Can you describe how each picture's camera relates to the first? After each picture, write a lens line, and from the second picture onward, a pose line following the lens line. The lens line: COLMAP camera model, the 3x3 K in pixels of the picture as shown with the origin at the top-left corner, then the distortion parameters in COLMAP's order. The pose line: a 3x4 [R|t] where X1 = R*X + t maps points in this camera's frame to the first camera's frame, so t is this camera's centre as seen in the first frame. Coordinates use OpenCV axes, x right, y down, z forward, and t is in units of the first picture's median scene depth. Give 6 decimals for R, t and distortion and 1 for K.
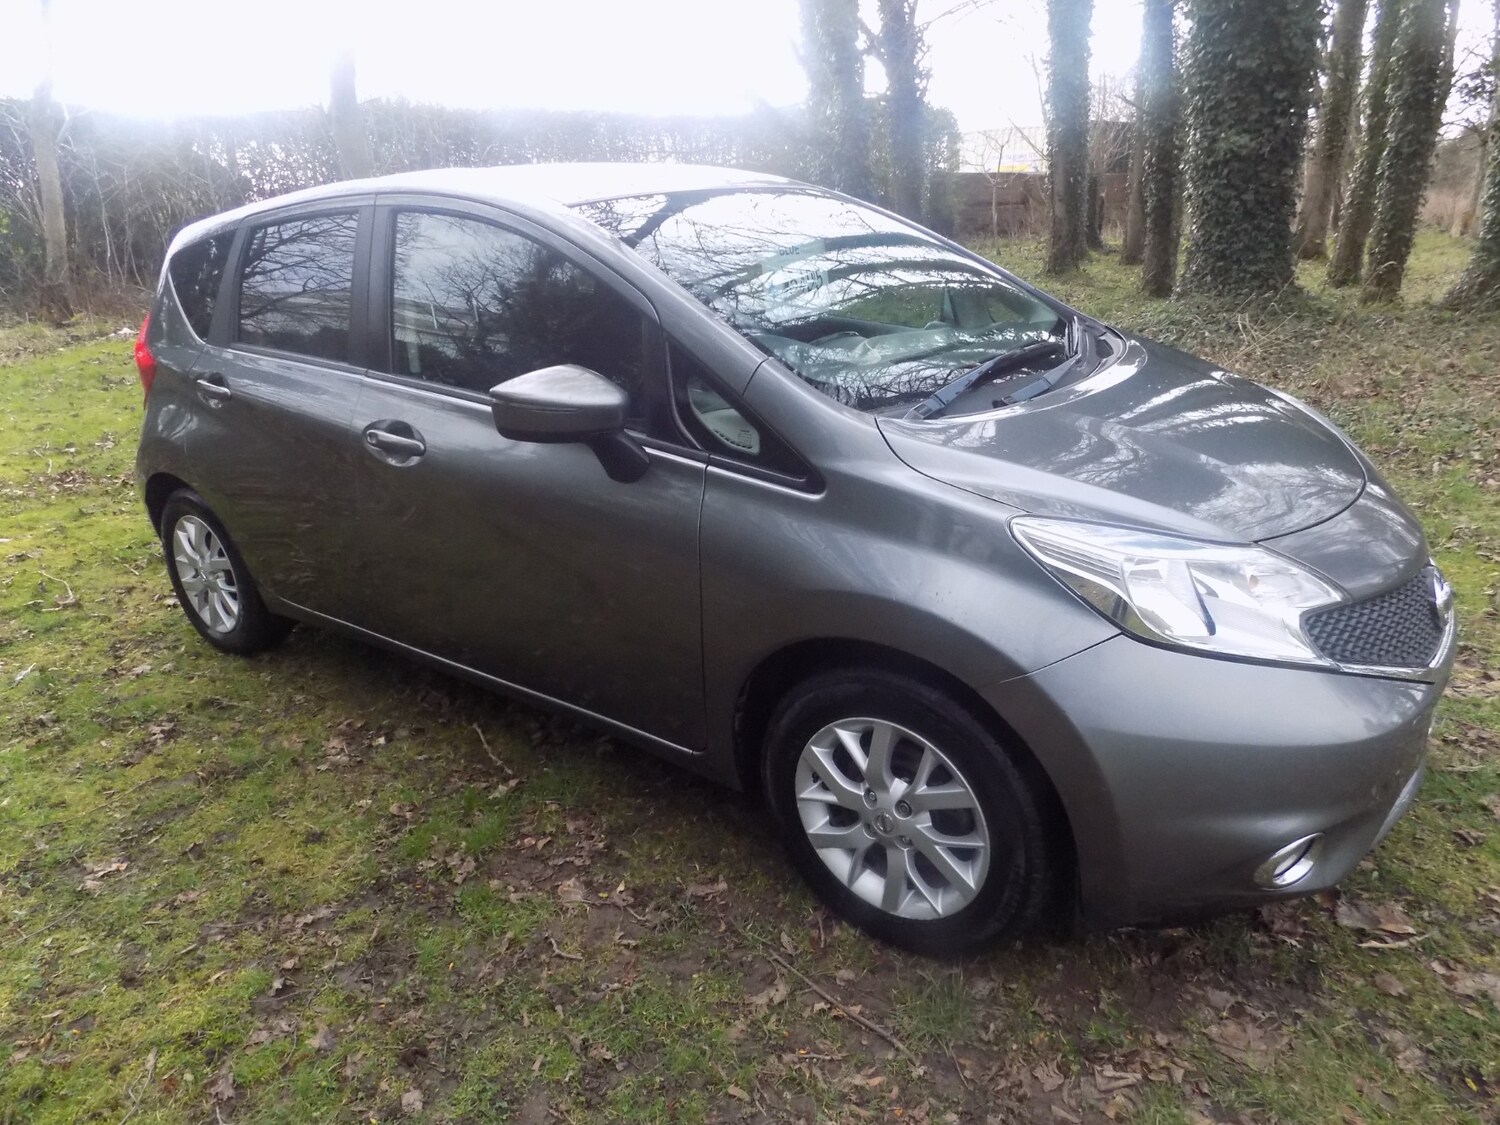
lens RADIAL K [[1017.8, 0, 752.2], [0, 1017.8, 560.0], [0, 0, 1]] dist [-0.070335, 0.071416]
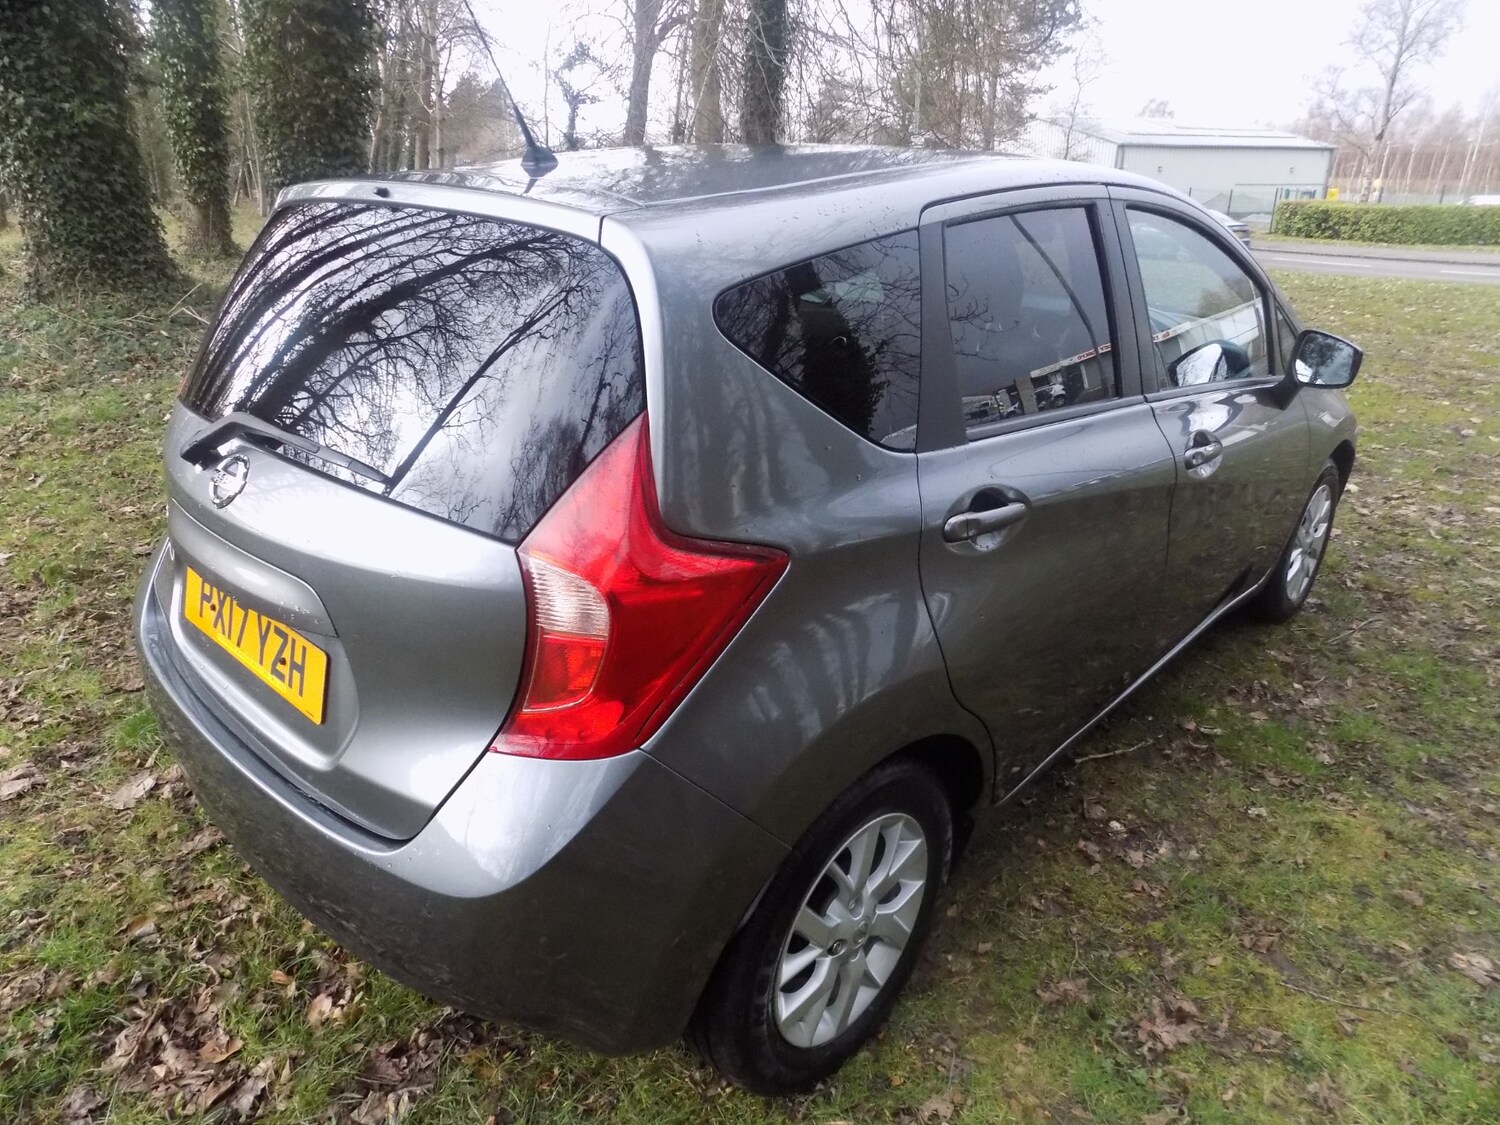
lens RADIAL K [[1020.3, 0, 750.7], [0, 1020.3, 561.5], [0, 0, 1]] dist [-0.078593, 0.077478]
pose [[0.102212, -0.328101, 0.939097, -1.301844], [0.309954, 0.907549, 0.283343, -0.417511], [-0.945241, 0.262116, 0.194459, 1.219145]]
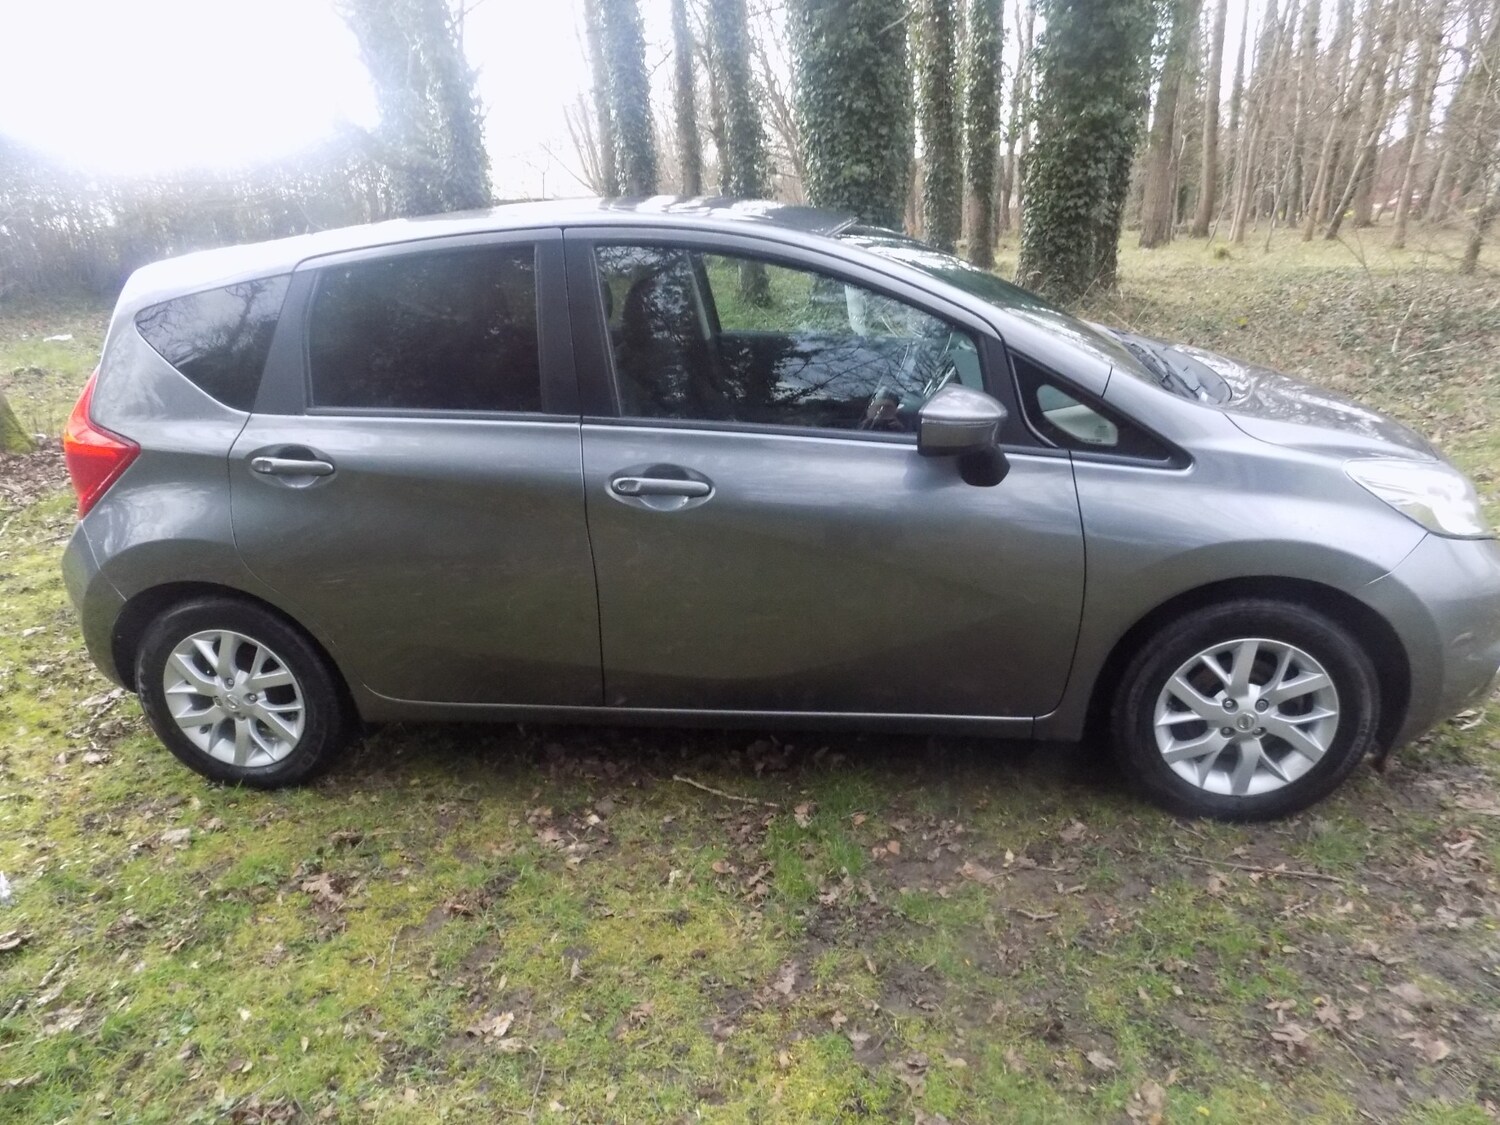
lens RADIAL K [[1020.3, 0, 750.7], [0, 1020.3, 561.5], [0, 0, 1]] dist [-0.078593, 0.077478]
pose [[0.877963, -0.166580, 0.448811, -0.708051], [0.175622, 0.984217, 0.021749, -0.054241], [-0.445350, 0.059727, 0.893362, 0.110881]]
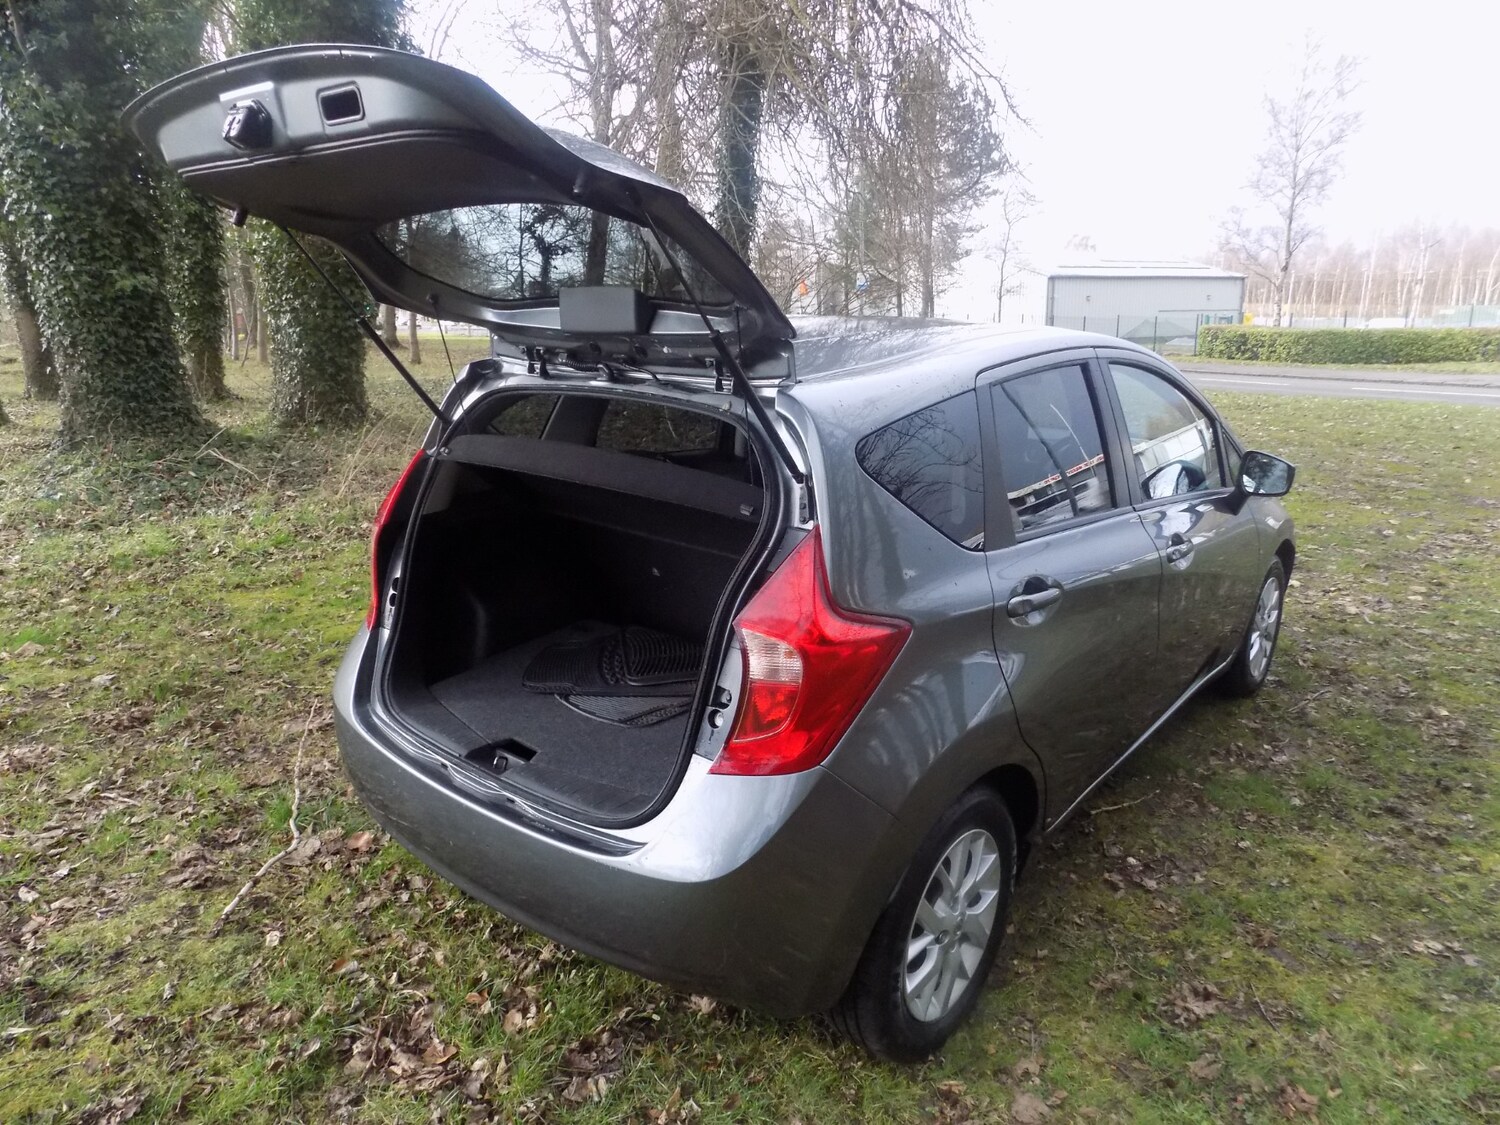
lens RADIAL K [[1020.3, 0, 750.7], [0, 1020.3, 561.5], [0, 0, 1]] dist [-0.078593, 0.077478]
pose [[0.050858, -0.213965, 0.975516, -1.519600], [0.327694, 0.926278, 0.186081, -0.483309], [-0.943414, 0.310207, 0.117224, 1.314215]]
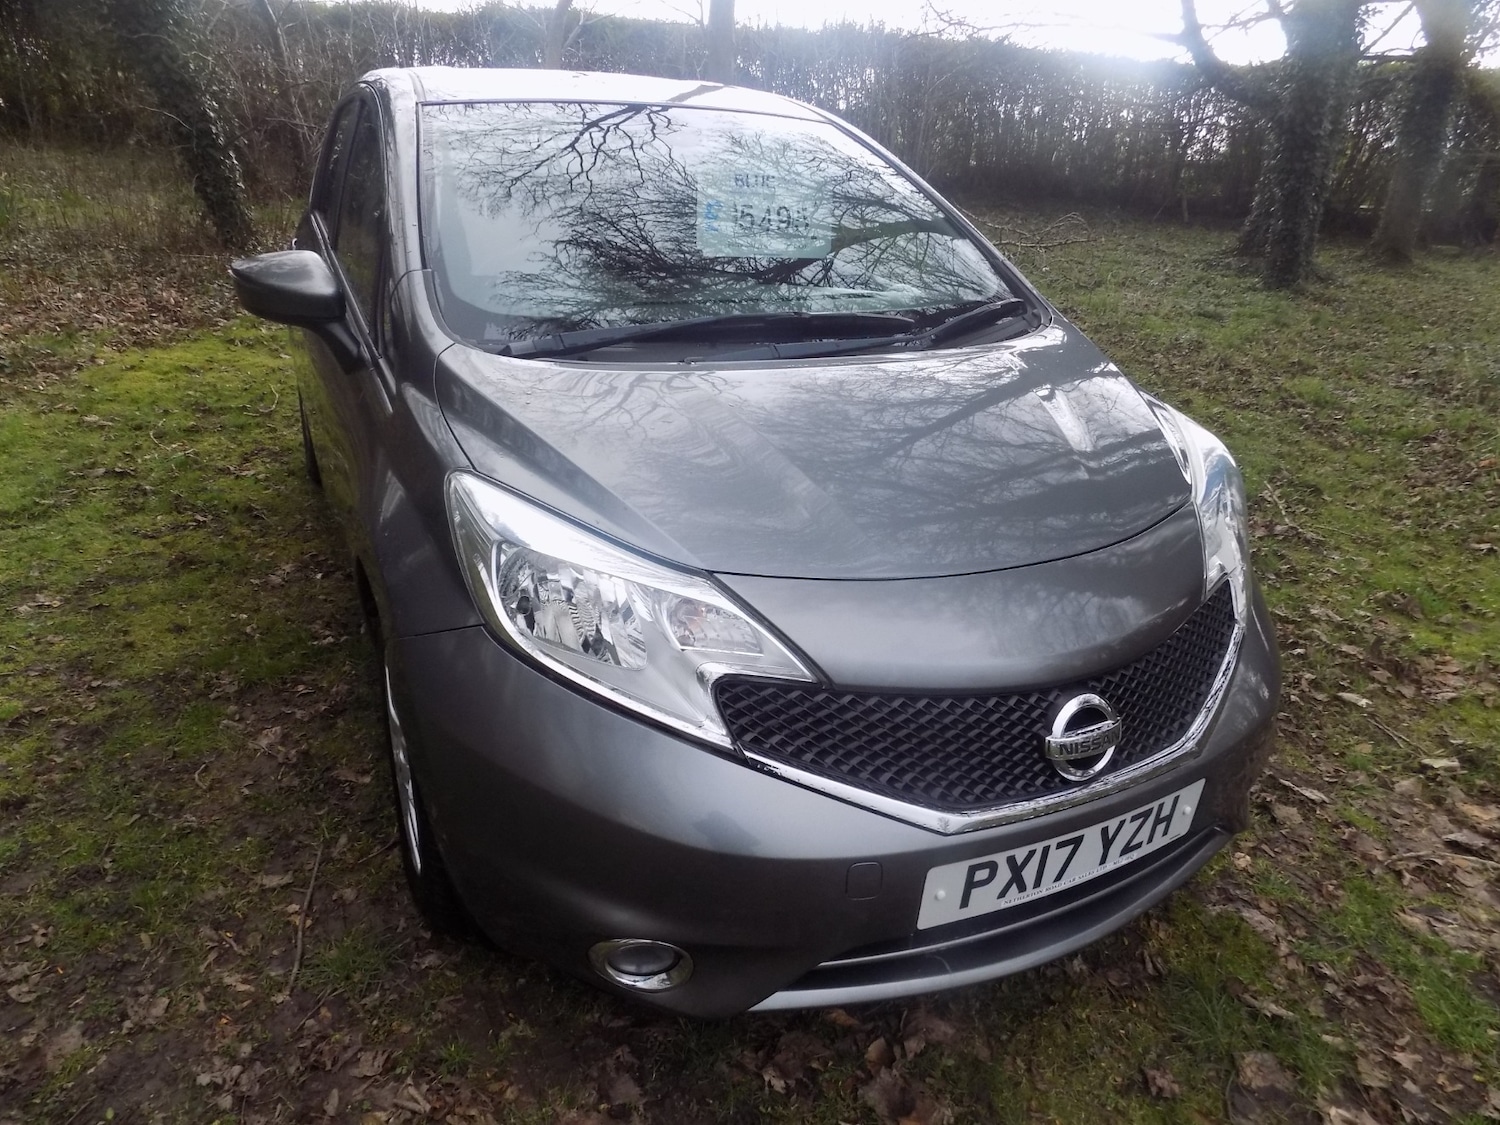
lens RADIAL K [[1020.3, 0, 750.7], [0, 1020.3, 561.5], [0, 0, 1]] dist [-0.078593, 0.077478]
pose [[0.882284, 0.264127, -0.389630, 0.558306], [-0.244659, 0.964460, 0.099790, -0.074874], [0.402140, 0.007283, 0.915549, 0.189797]]
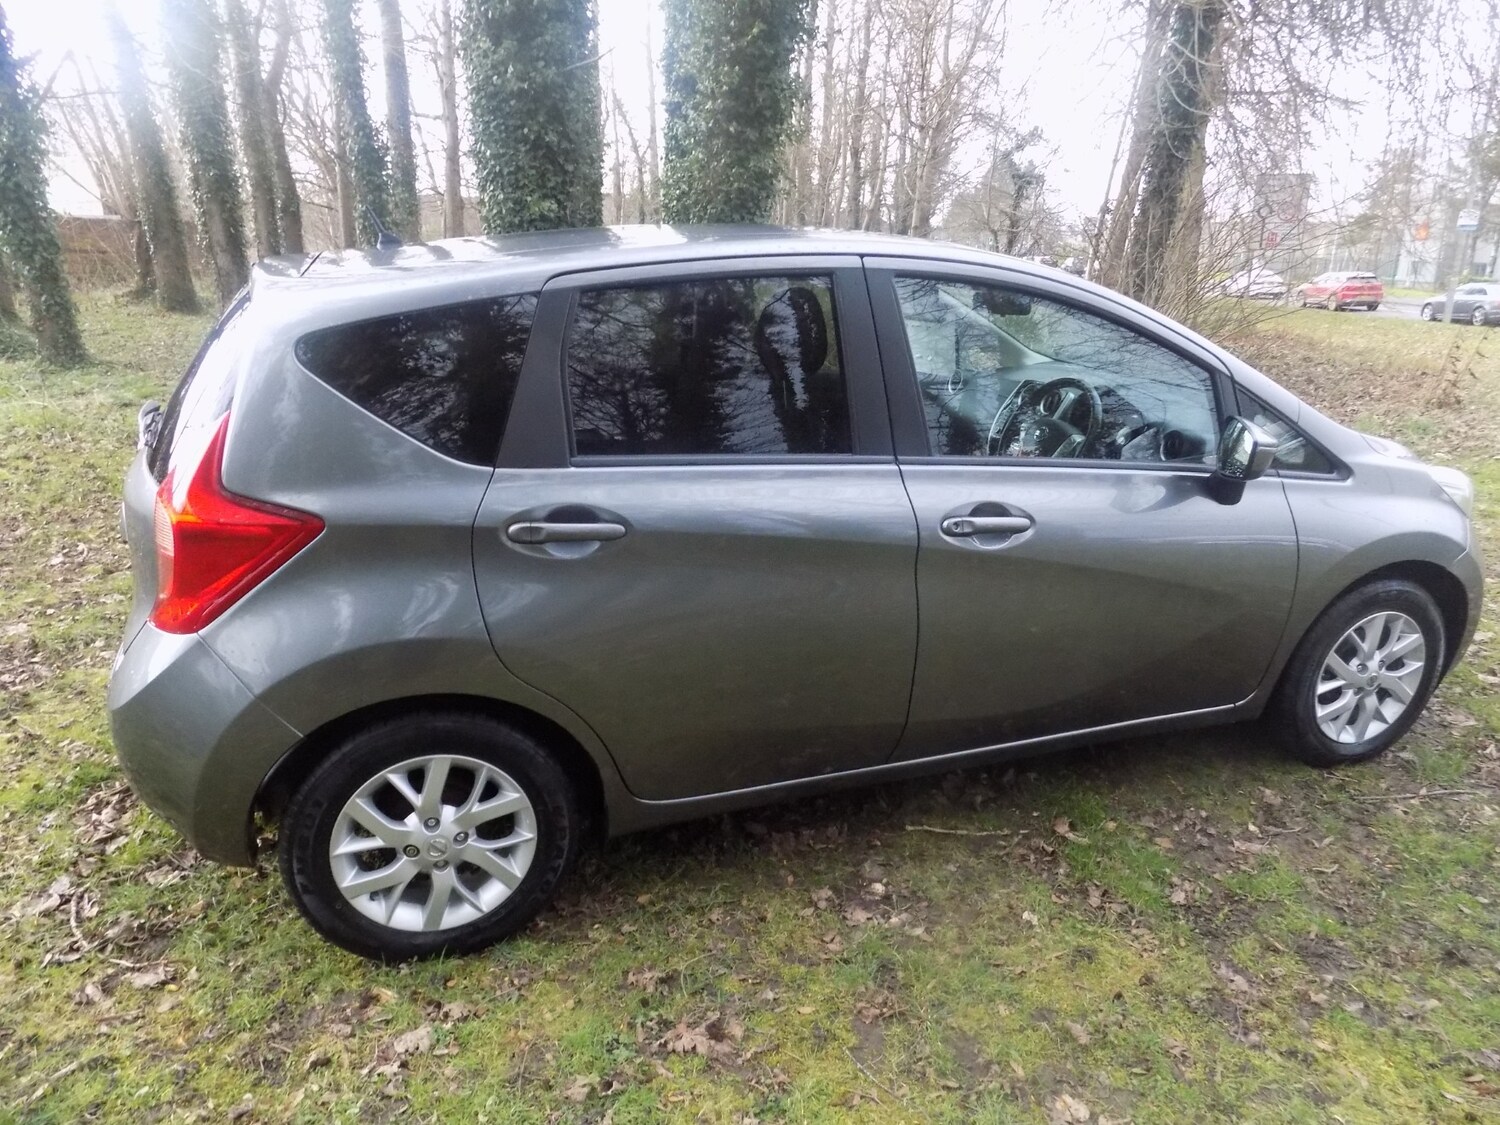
lens RADIAL K [[1020.3, 0, 750.7], [0, 1020.3, 561.5], [0, 0, 1]] dist [-0.078593, 0.077478]
pose [[0.562403, -0.214740, 0.798492, -1.213328], [0.246131, 0.965390, 0.086267, -0.218129], [-0.789381, 0.148017, 0.595793, 0.614822]]
